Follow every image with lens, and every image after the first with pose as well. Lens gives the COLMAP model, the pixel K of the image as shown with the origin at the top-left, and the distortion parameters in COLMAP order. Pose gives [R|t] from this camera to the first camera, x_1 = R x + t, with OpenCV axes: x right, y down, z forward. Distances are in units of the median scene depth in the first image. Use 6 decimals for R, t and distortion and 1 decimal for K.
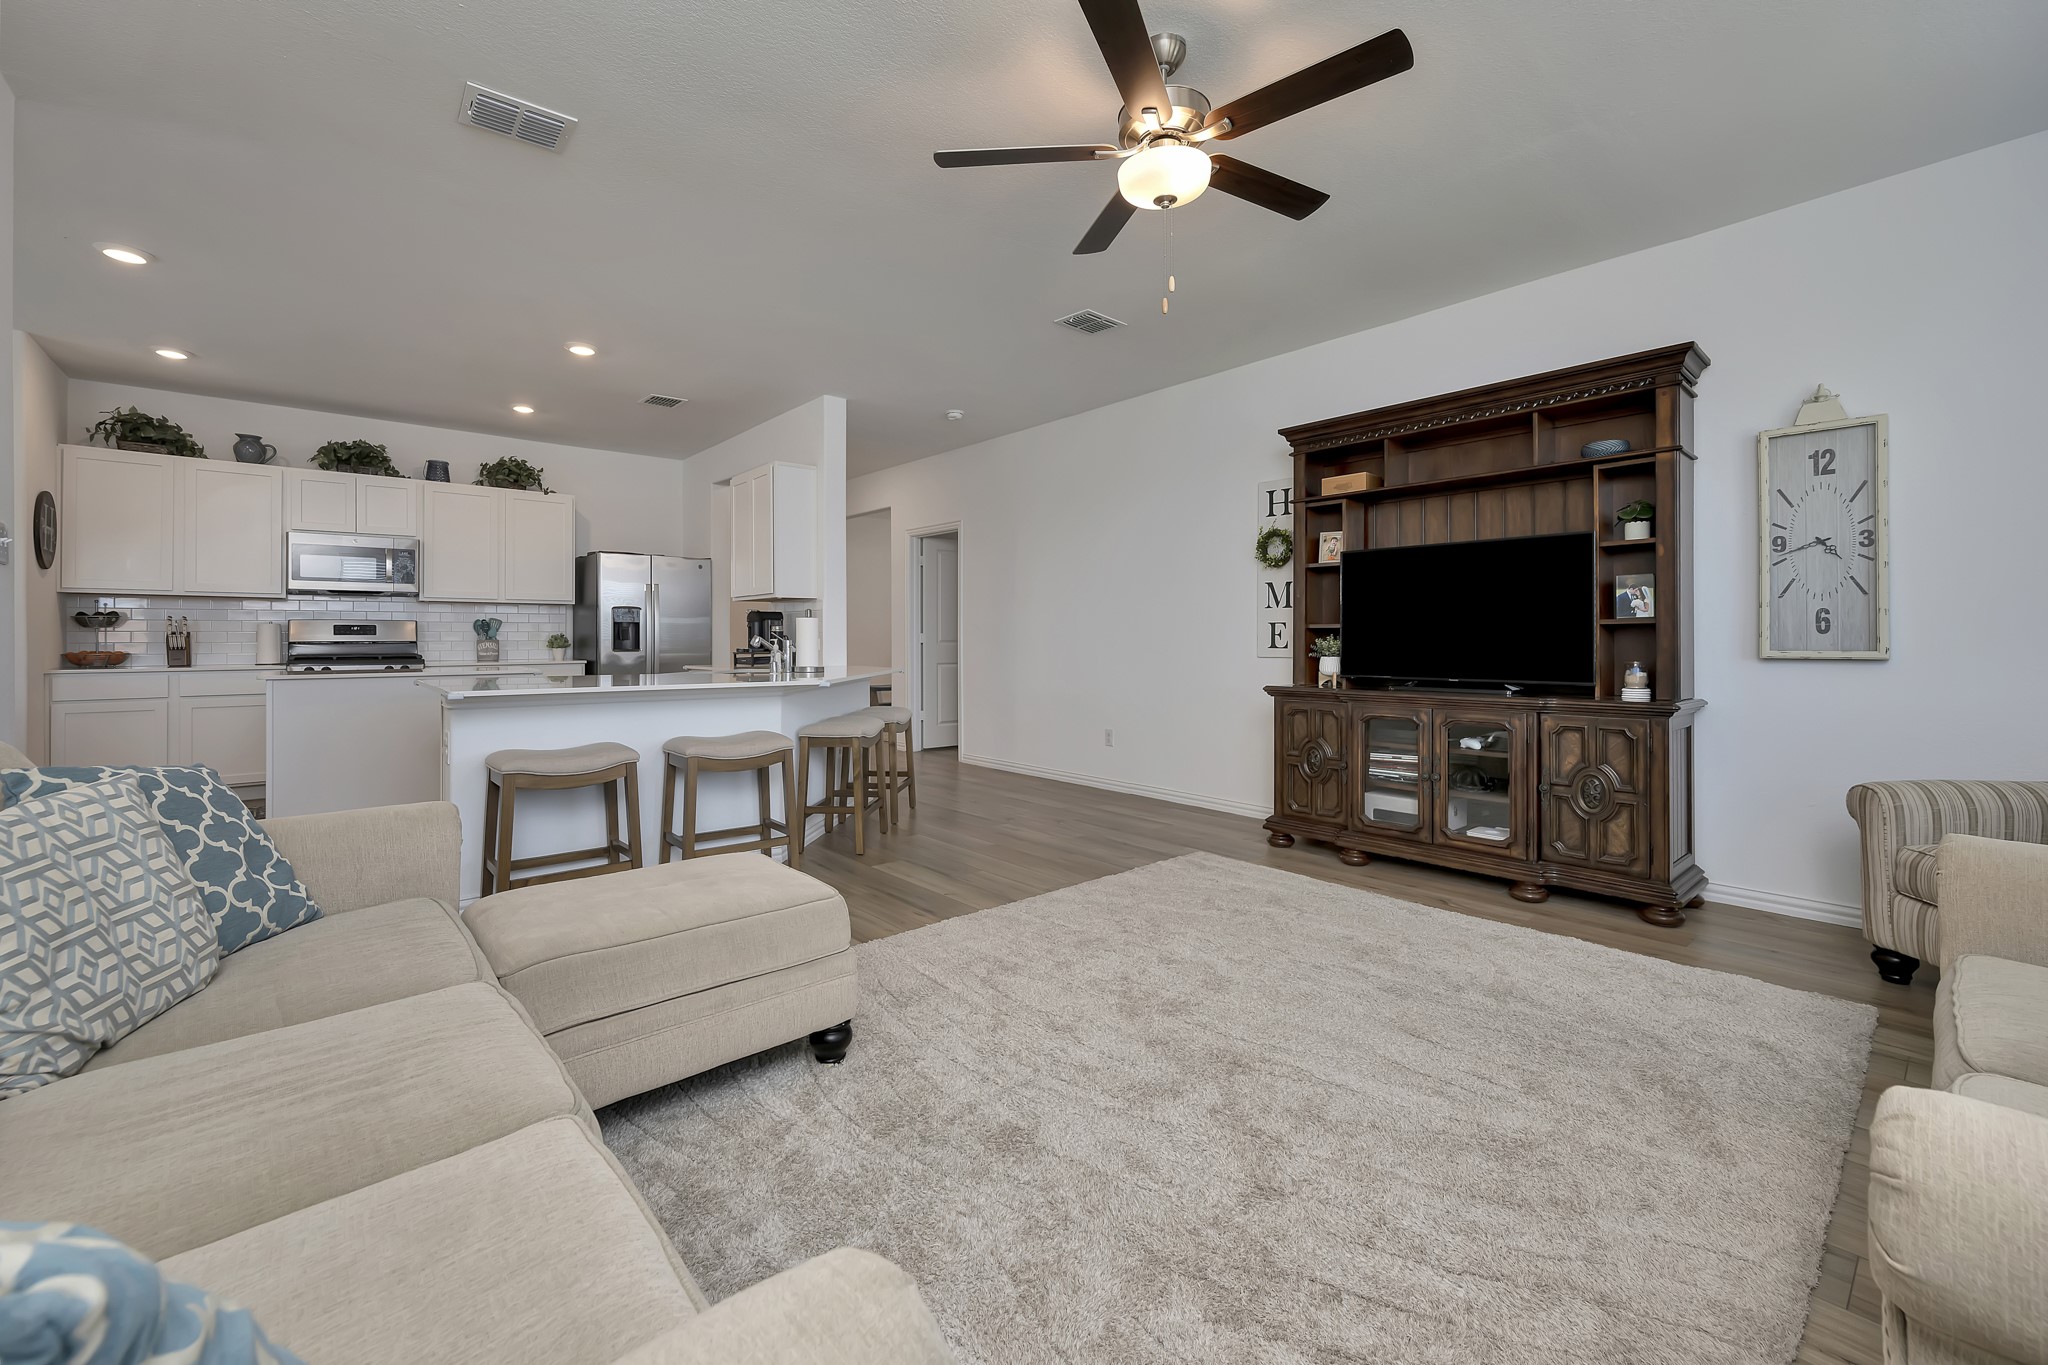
lens RADIAL K [[873.0, 0, 1027.0], [0, 873.0, 631.6], [0, 0, 1]] dist [0.000419, 0.000206]
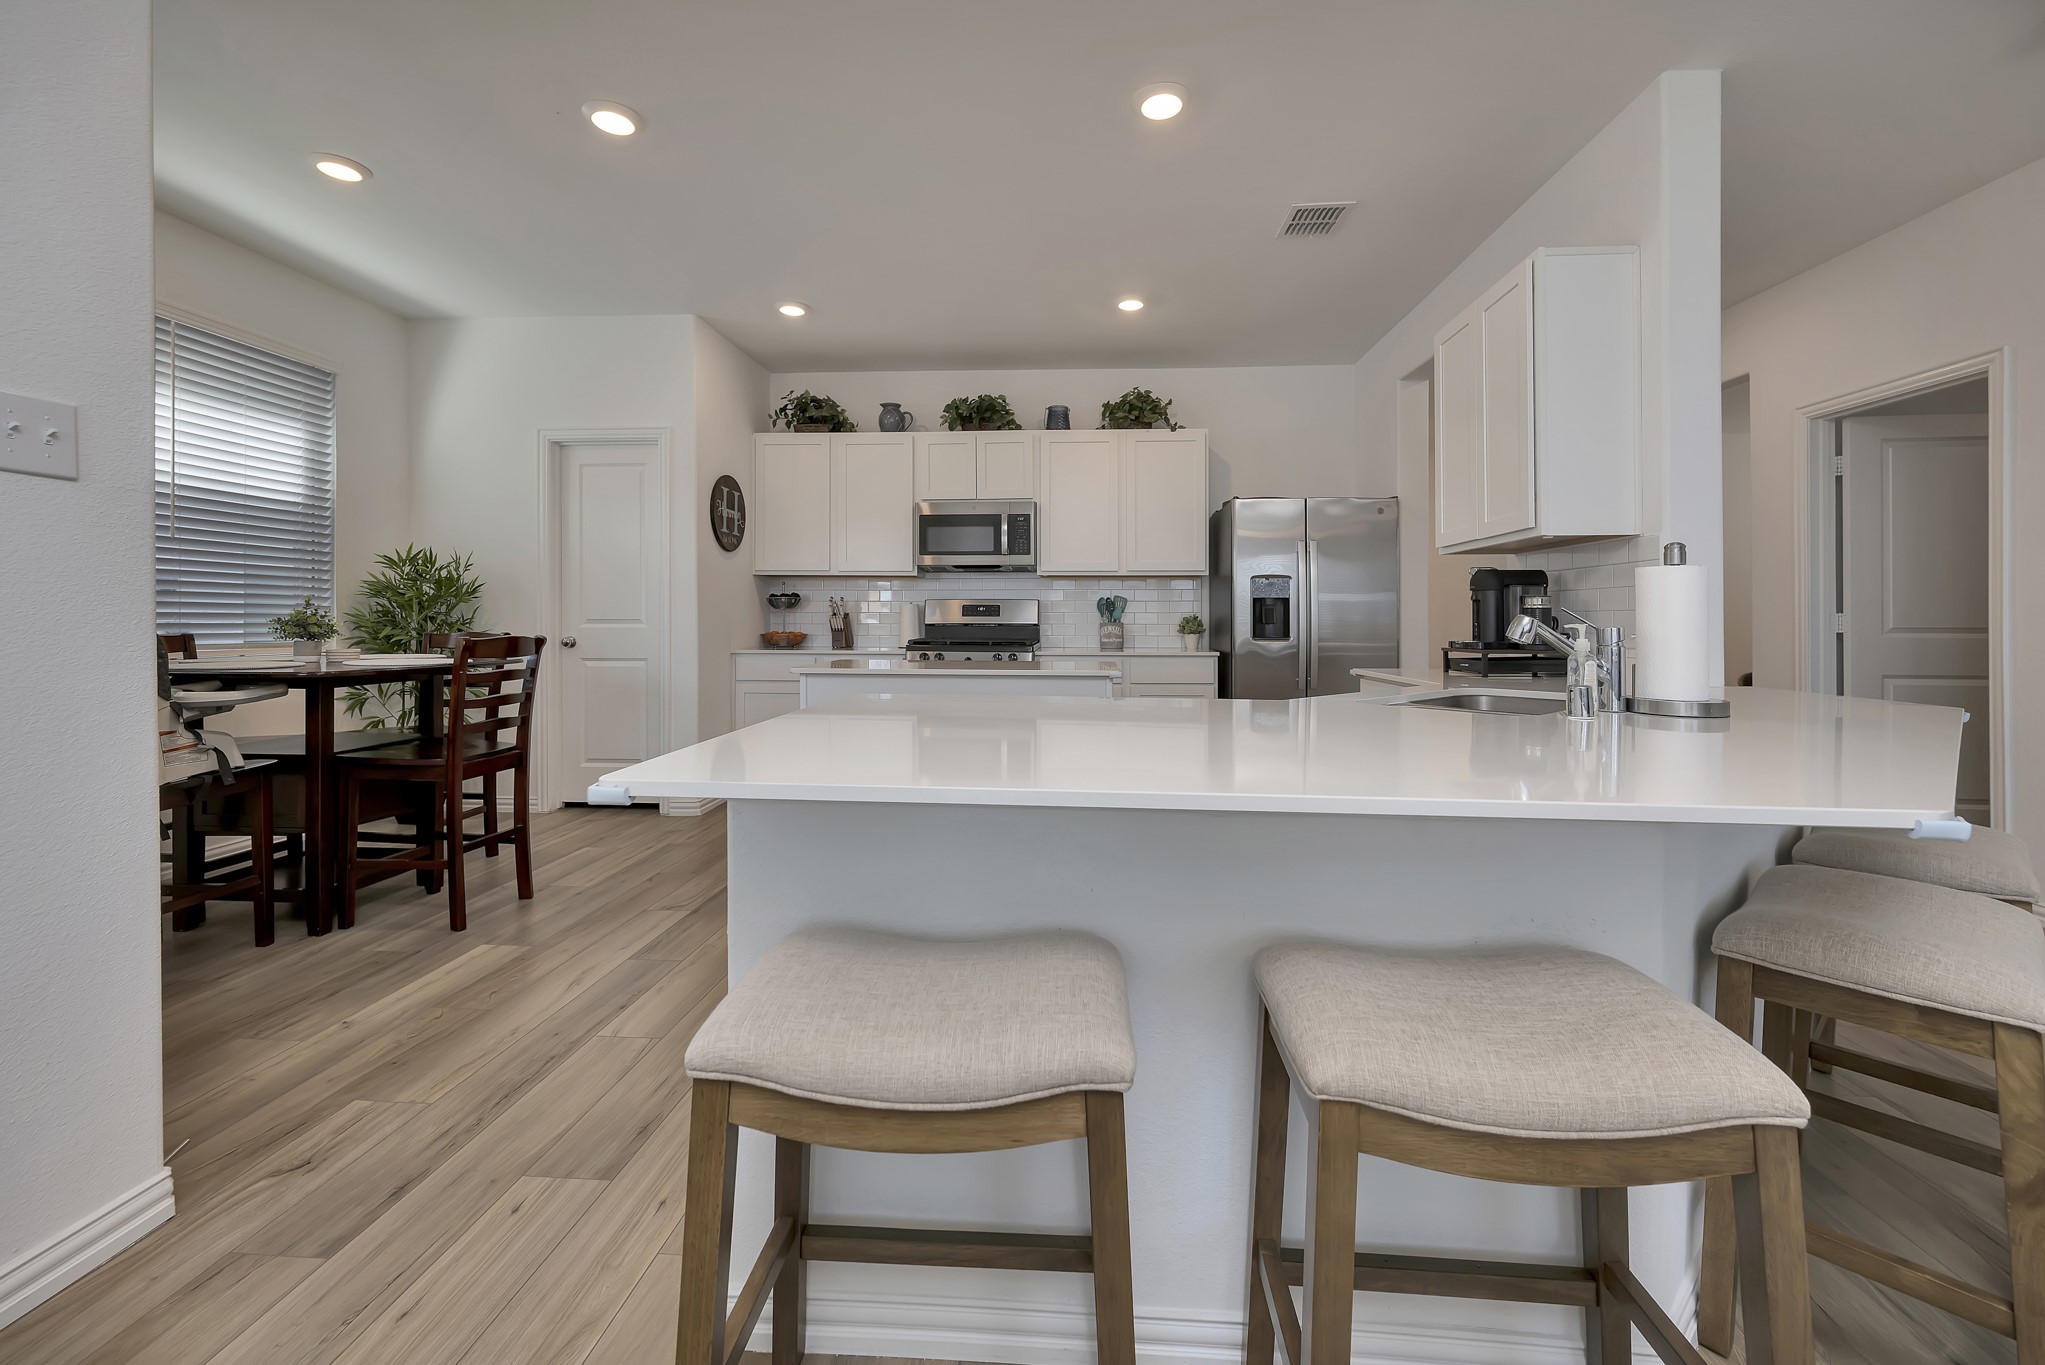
lens RADIAL K [[825.1, 0, 1021.4], [0, 825.1, 626.9], [0, 0, 1]] dist [-0.002669, -0.000433]
pose [[0.717668, 0.007545, -0.696344, -0.178678], [0.001101, 0.999928, 0.011969, 0.004794], [0.696384, -0.009356, 0.717608, 0.481650]]
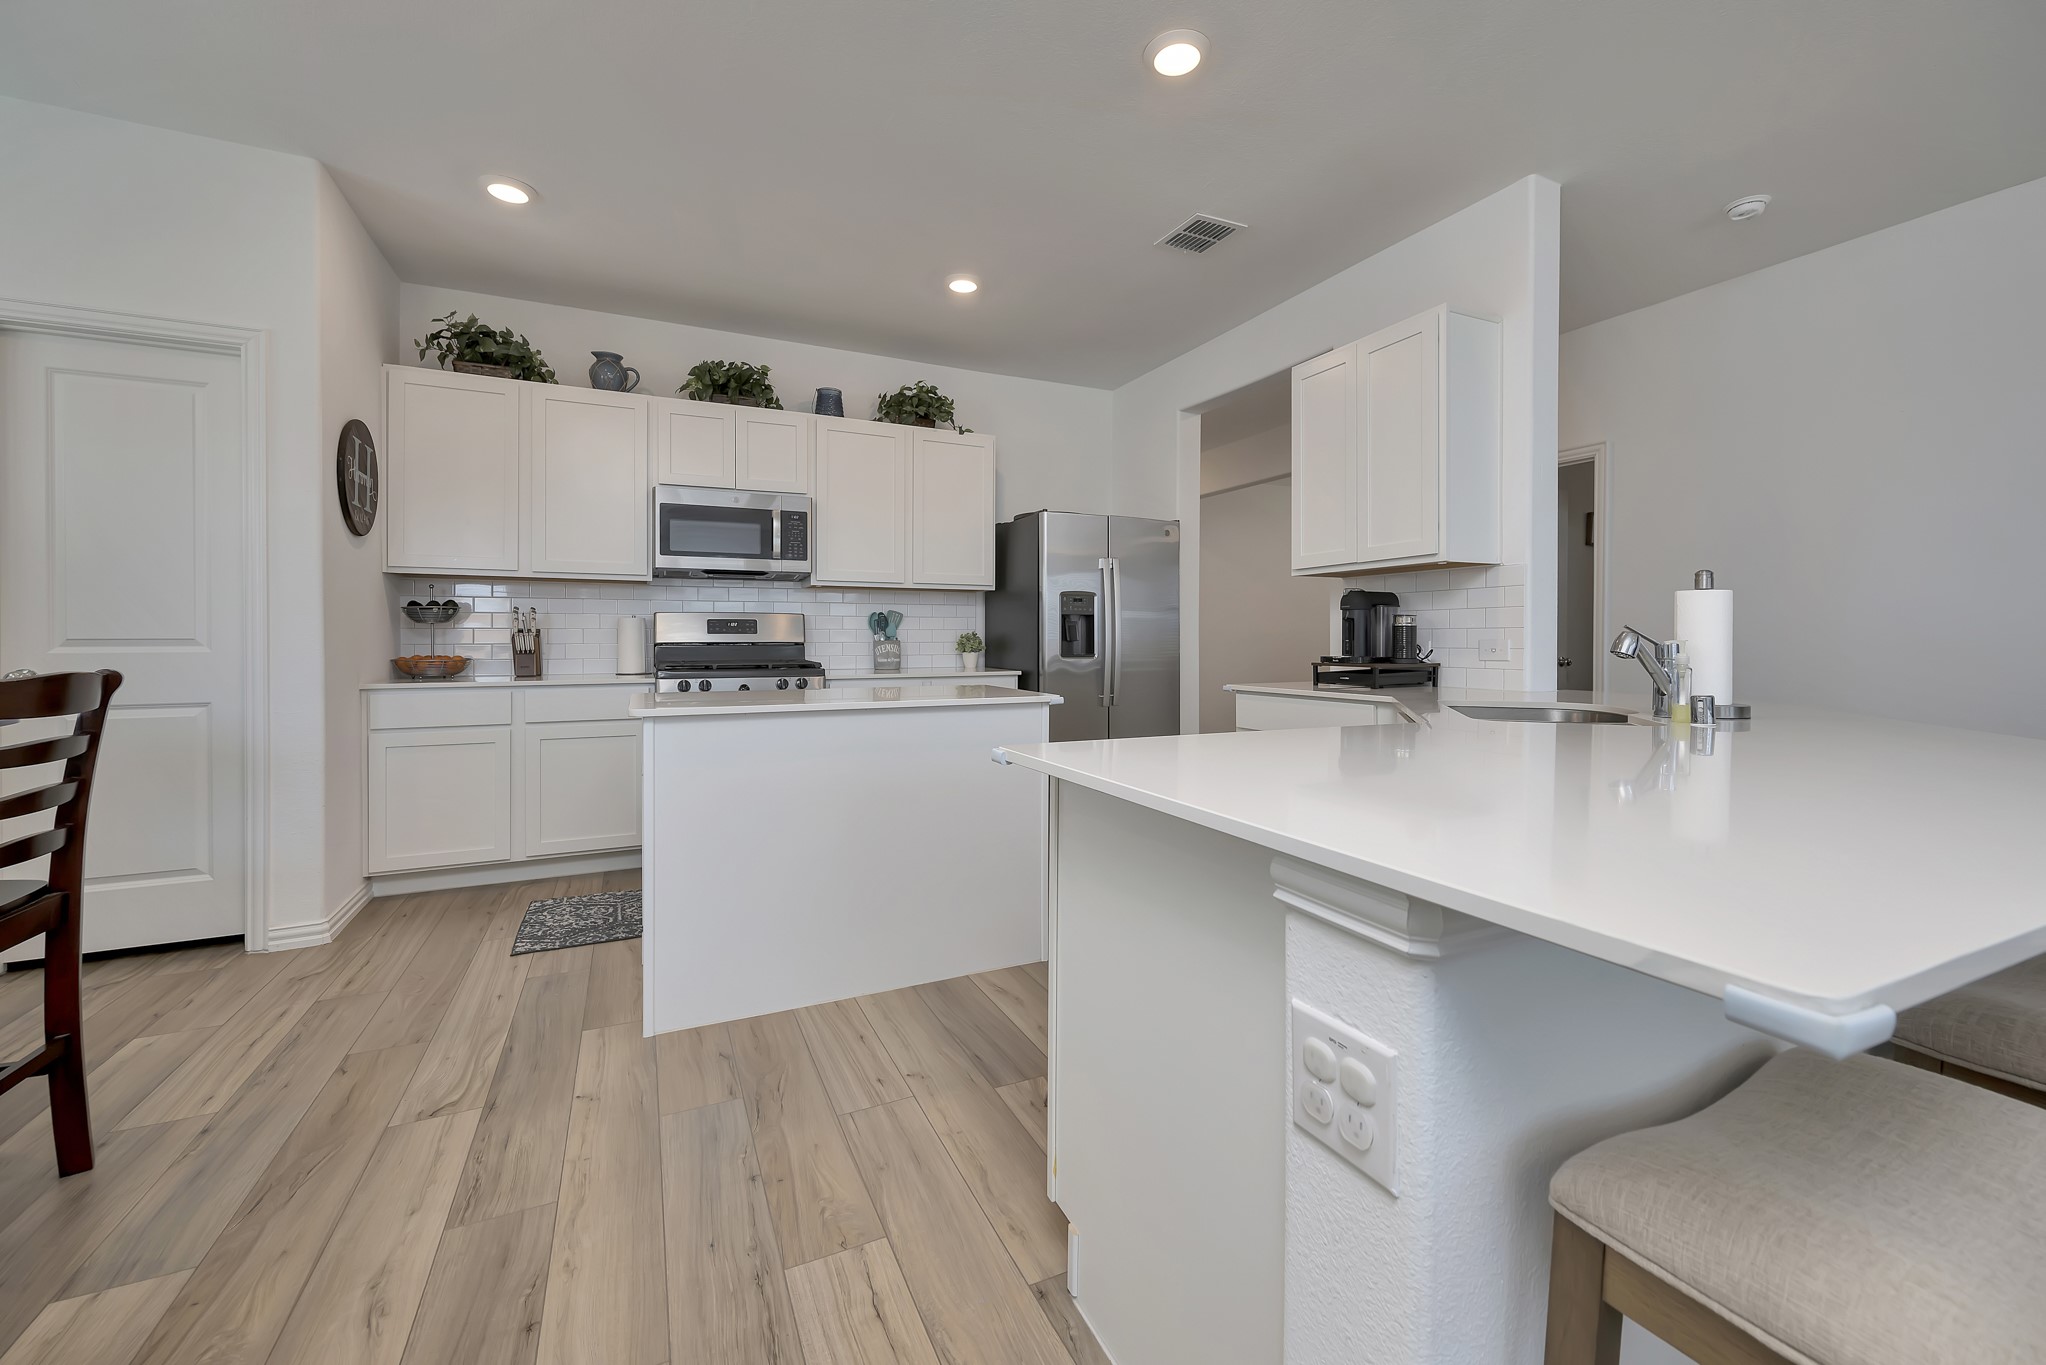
lens RADIAL K [[831.5, 0, 1027.5], [0, 831.5, 638.8], [0, 0, 1]] dist [0.000830, 0.000211]
pose [[0.967943, -0.000024, -0.251171, -0.406648], [0.001655, 0.999979, 0.006280, 0.004491], [0.251165, -0.006494, 0.967922, 0.447331]]
